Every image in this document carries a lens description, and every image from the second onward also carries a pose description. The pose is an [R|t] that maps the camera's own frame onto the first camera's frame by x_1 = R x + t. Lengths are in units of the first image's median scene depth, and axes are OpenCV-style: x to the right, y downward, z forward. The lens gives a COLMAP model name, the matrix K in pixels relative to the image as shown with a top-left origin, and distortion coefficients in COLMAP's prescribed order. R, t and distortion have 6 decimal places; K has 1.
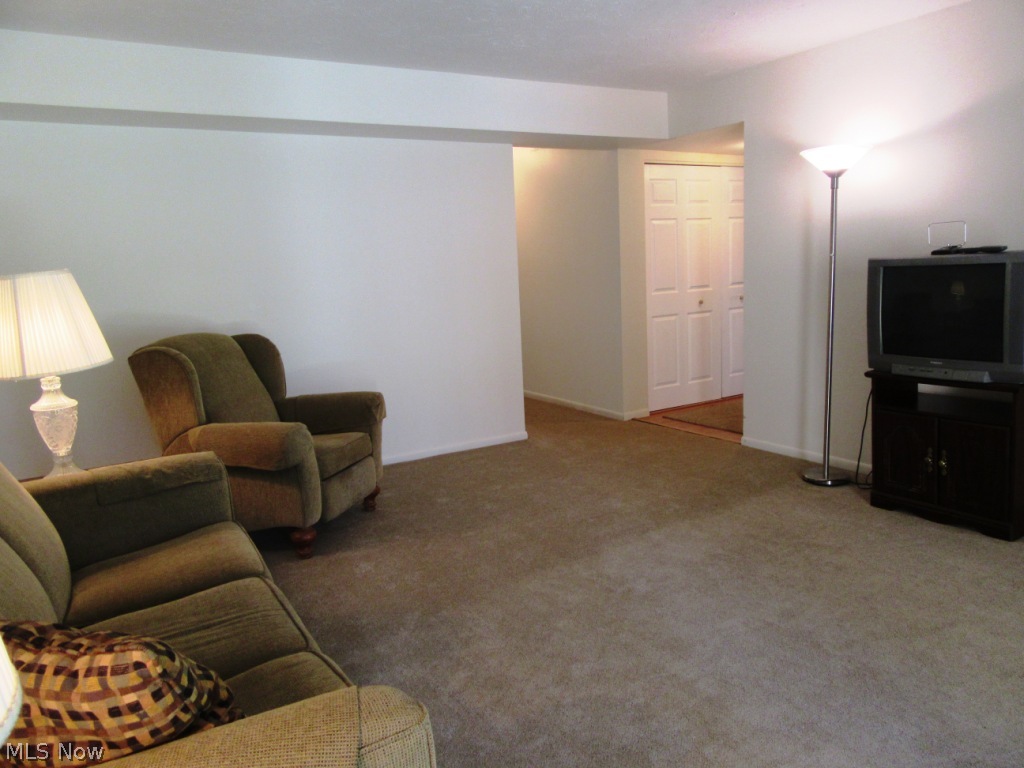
lens RADIAL K [[752.8, 0, 512.0], [0, 752.8, 384.0], [0, 0, 1]] dist [-0.001616, -0.004241]
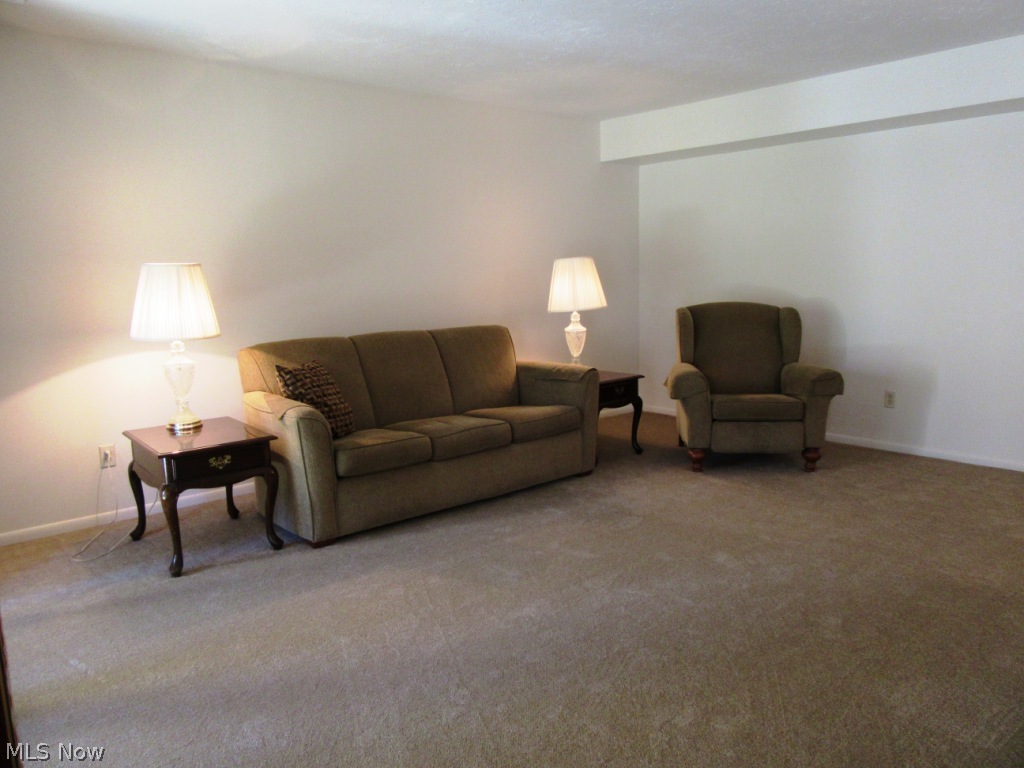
lens RADIAL K [[752.8, 0, 512.0], [0, 752.8, 384.0], [0, 0, 1]] dist [-0.001616, -0.004241]
pose [[0.180335, 0.176671, -0.967609, 0.769378], [-0.140549, 0.978271, 0.152423, -0.066125], [0.973512, 0.108509, 0.201247, 0.324147]]
